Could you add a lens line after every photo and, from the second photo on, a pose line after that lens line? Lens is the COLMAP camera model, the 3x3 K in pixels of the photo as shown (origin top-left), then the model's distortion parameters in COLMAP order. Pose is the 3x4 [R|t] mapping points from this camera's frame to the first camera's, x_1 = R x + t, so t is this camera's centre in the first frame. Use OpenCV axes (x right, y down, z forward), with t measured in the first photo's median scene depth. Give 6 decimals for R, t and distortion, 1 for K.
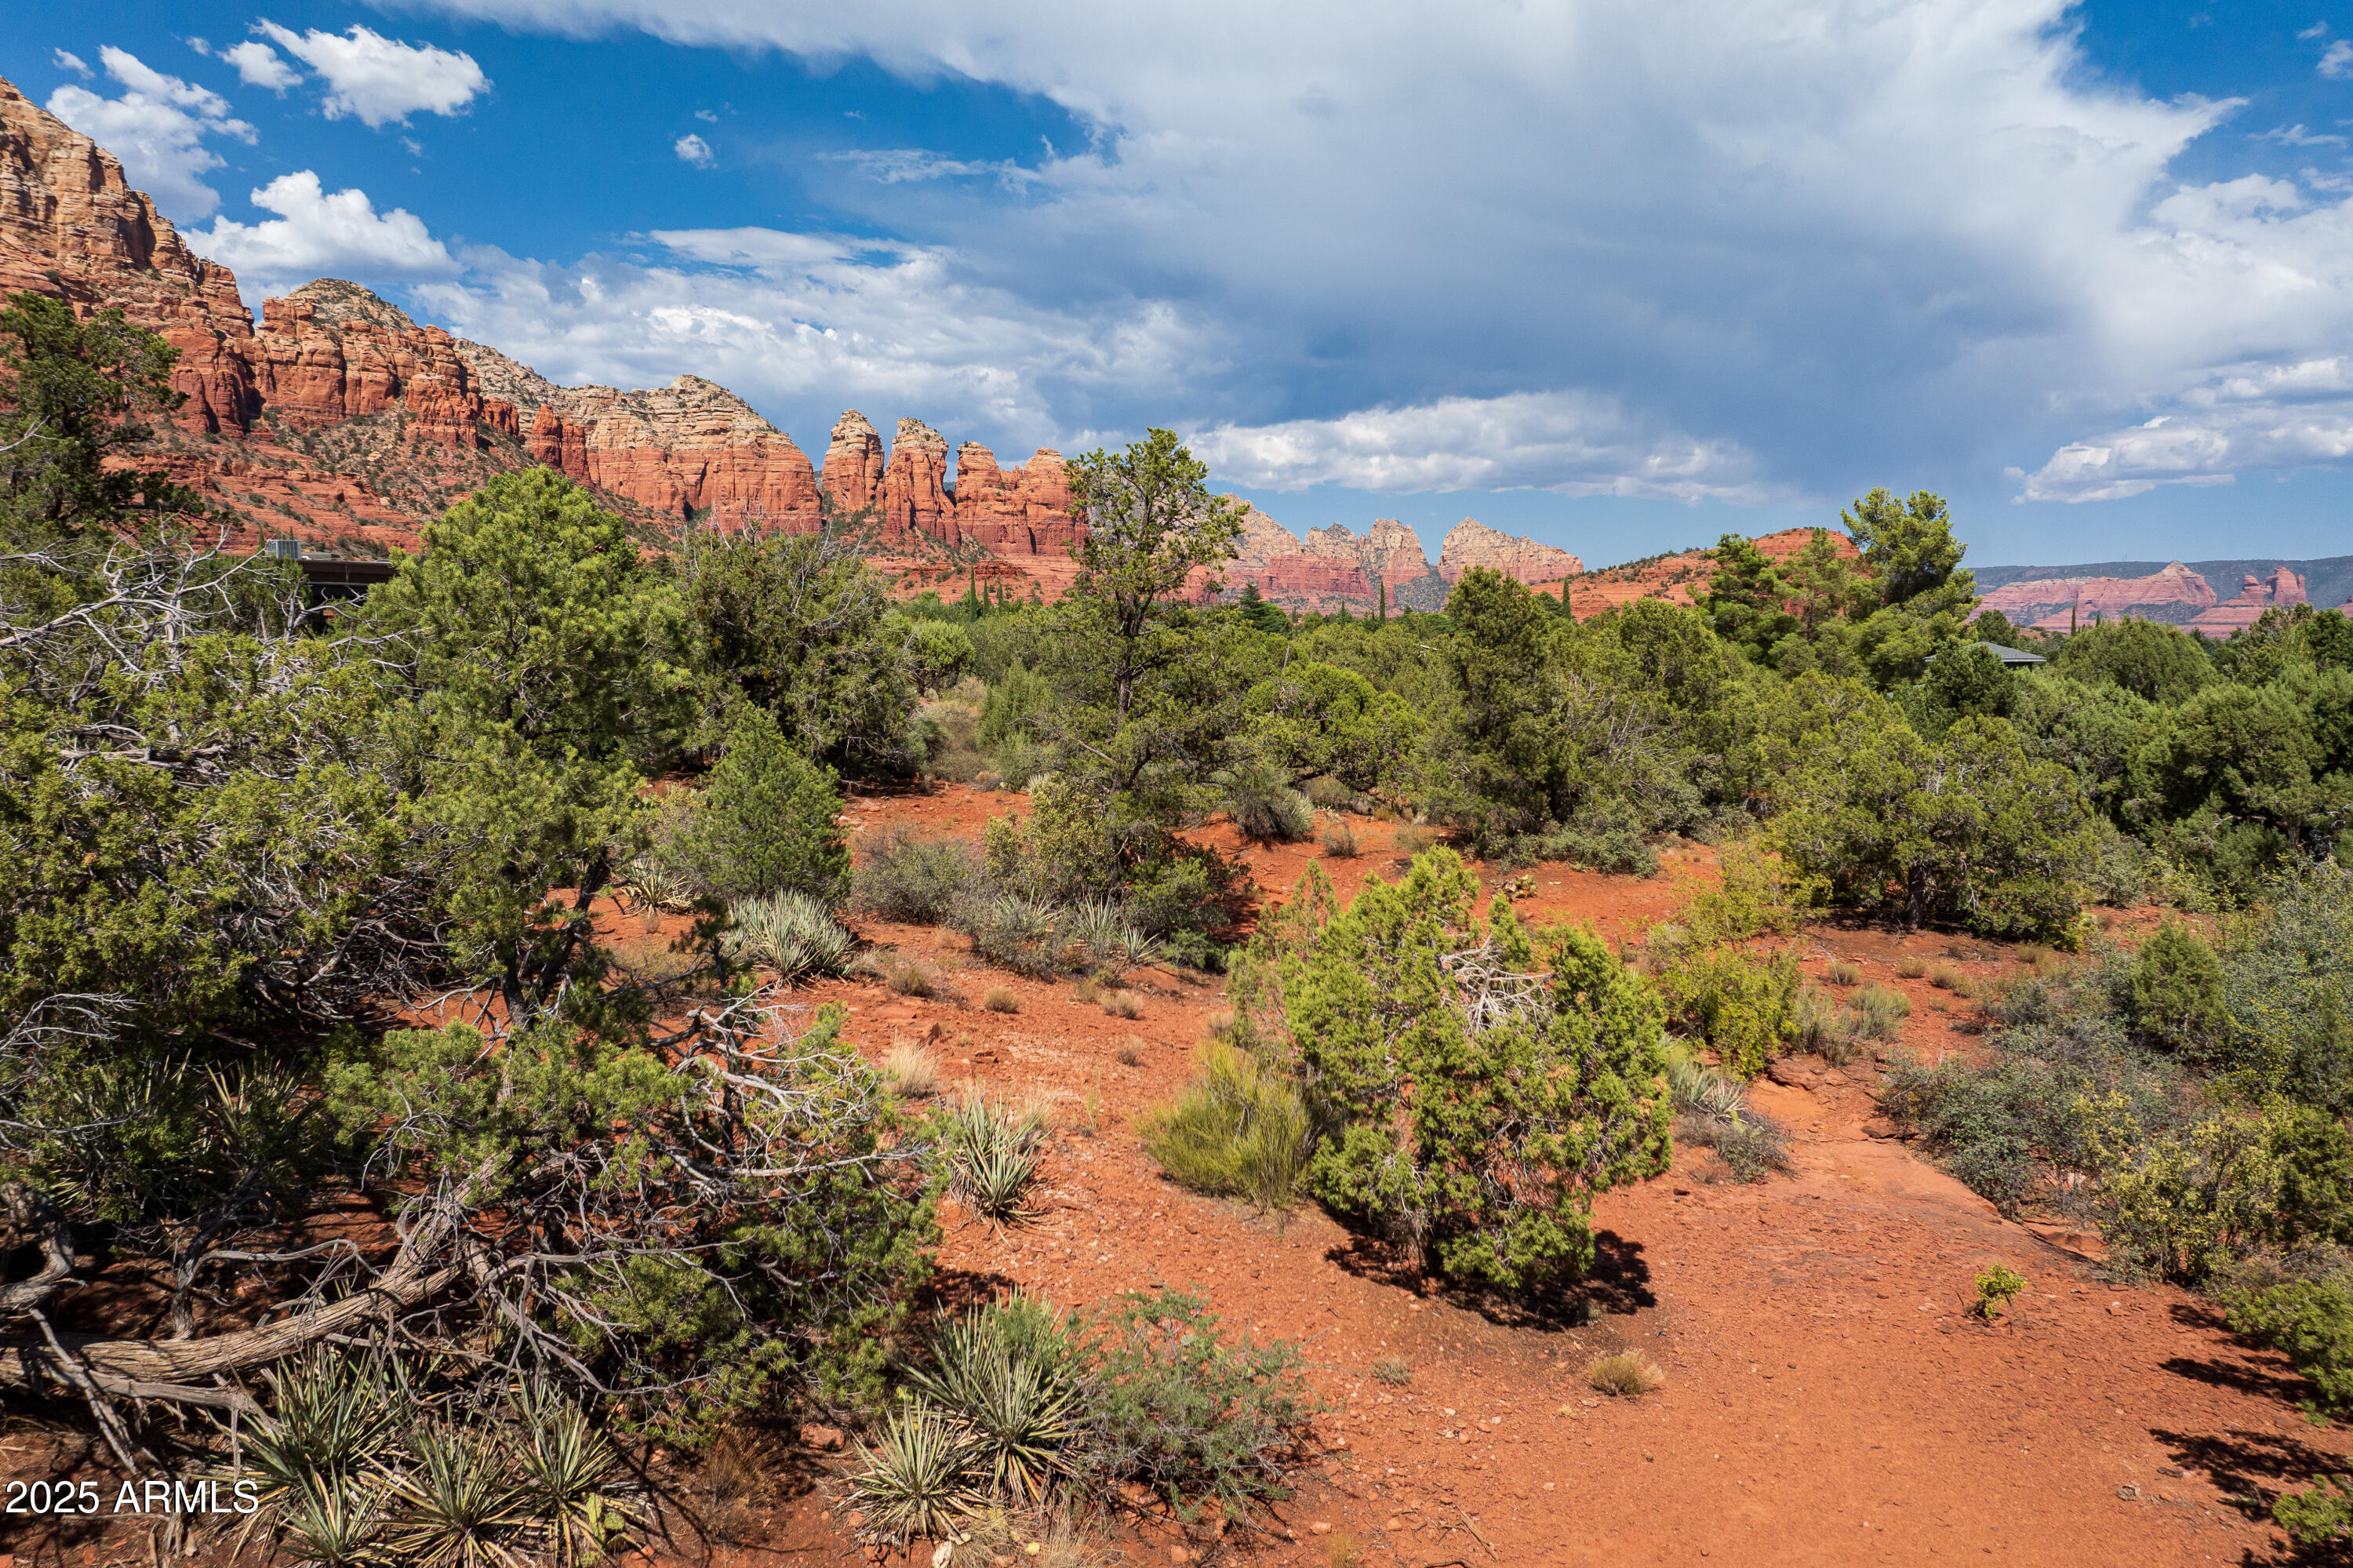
lens RADIAL K [[1705.2, 0, 1184.4], [0, 1705.2, 764.3], [0, 0, 1]] dist [-0.033975, 0.016284]
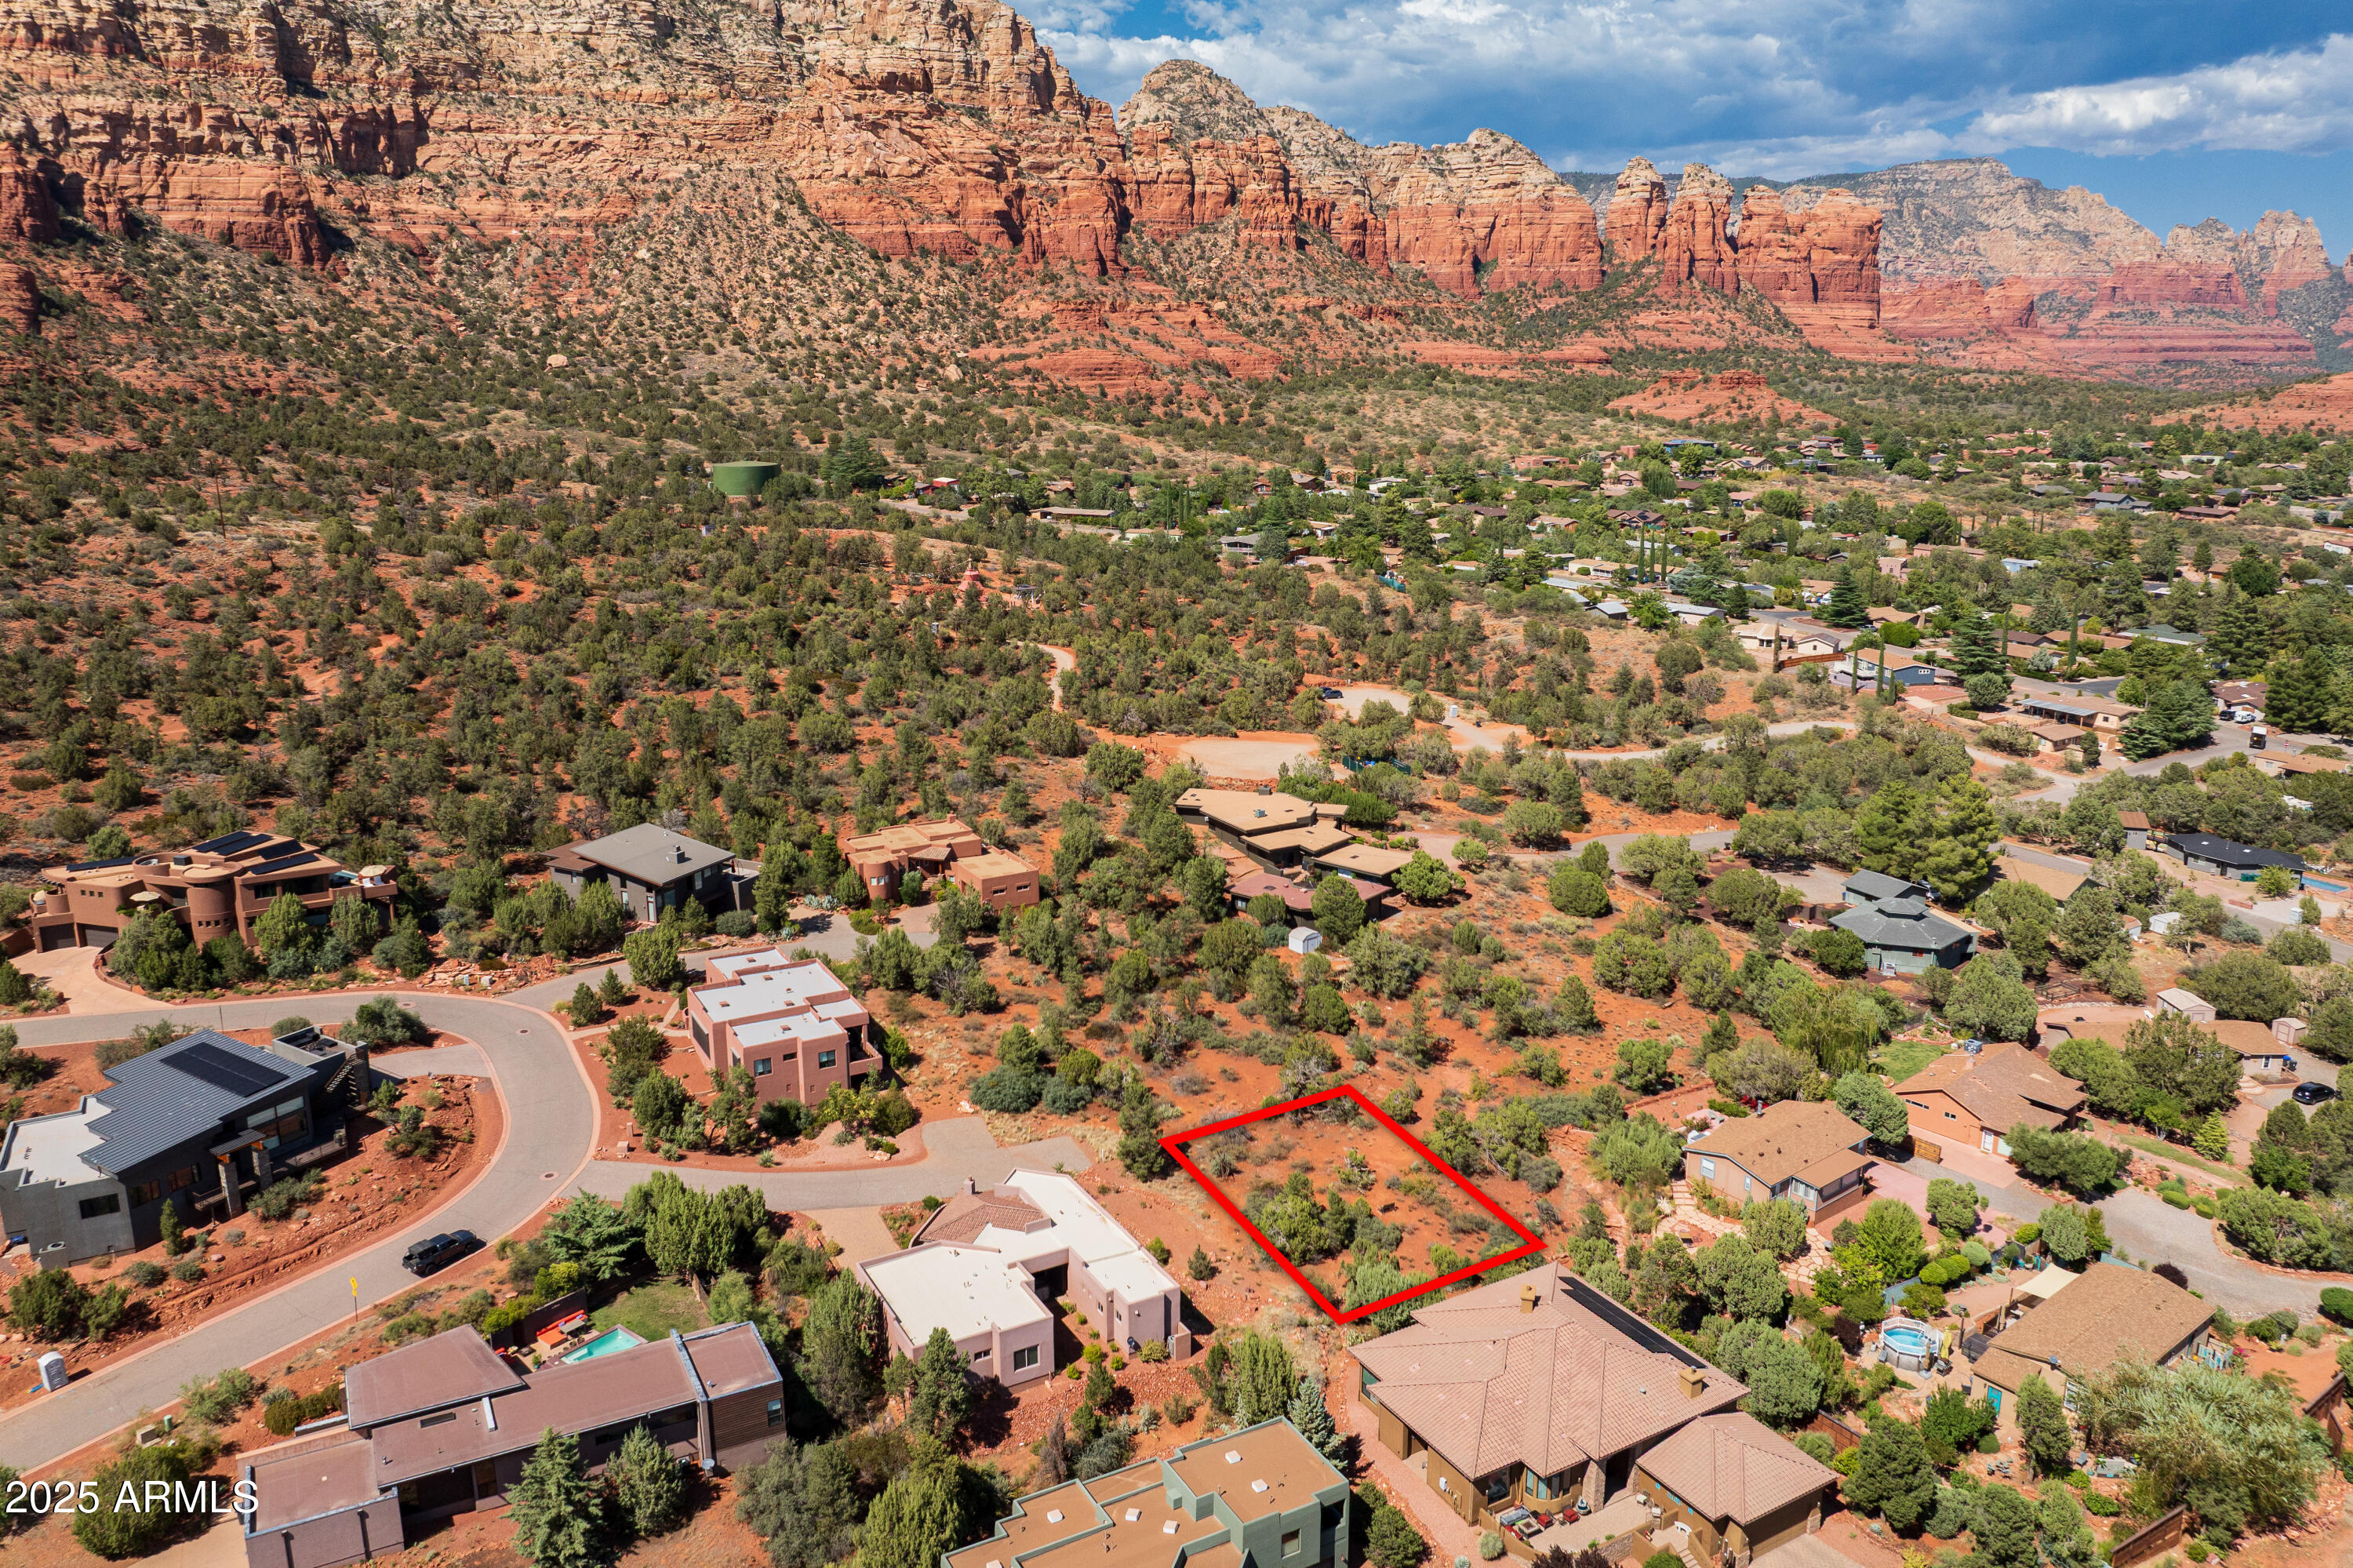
lens RADIAL K [[1705.2, 0, 1197.1], [0, 1705.2, 738.6], [0, 0, 1]] dist [-0.033975, 0.016284]
pose [[0.903143, 0.099913, -0.417552, 0.042045], [-0.030811, 0.985121, 0.169079, -0.051596], [0.428232, -0.139837, 0.892784, -0.117787]]
